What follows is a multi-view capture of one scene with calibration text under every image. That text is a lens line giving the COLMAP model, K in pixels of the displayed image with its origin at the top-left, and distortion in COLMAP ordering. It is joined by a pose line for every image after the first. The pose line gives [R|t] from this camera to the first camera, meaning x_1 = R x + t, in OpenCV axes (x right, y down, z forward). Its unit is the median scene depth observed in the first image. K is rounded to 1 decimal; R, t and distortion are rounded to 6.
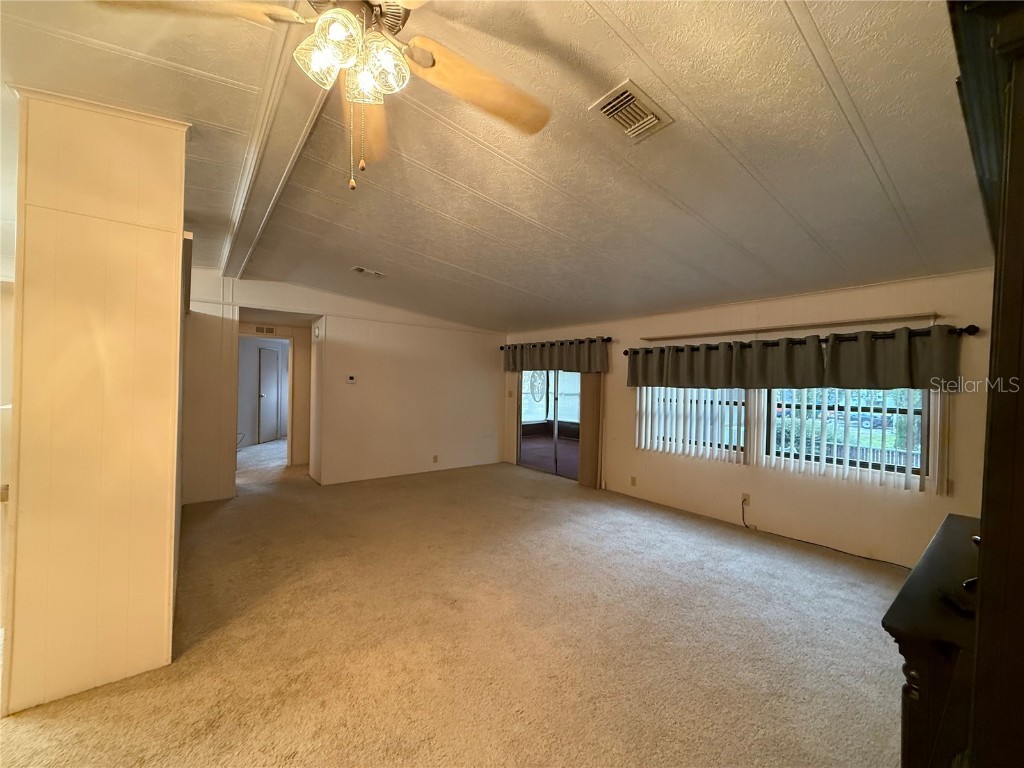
lens RADIAL K [[405.5, 0, 512.0], [0, 405.5, 382.6], [0, 0, 1]] dist [0.001294, -0.000303]
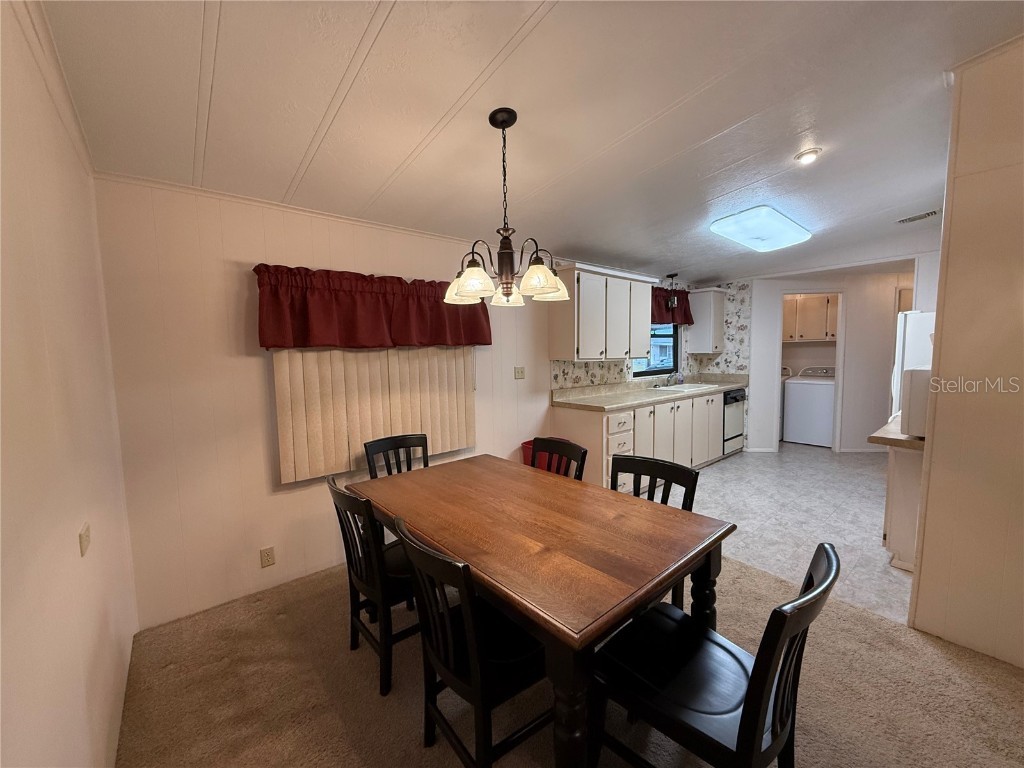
lens RADIAL K [[405.5, 0, 510.1], [0, 405.5, 385.3], [0, 0, 1]] dist [0.001294, -0.000303]
pose [[0.026413, 0.069338, -0.997244, -0.060118], [0.019176, 0.997373, 0.069854, 0.001947], [0.999467, -0.020968, 0.025014, -0.086565]]
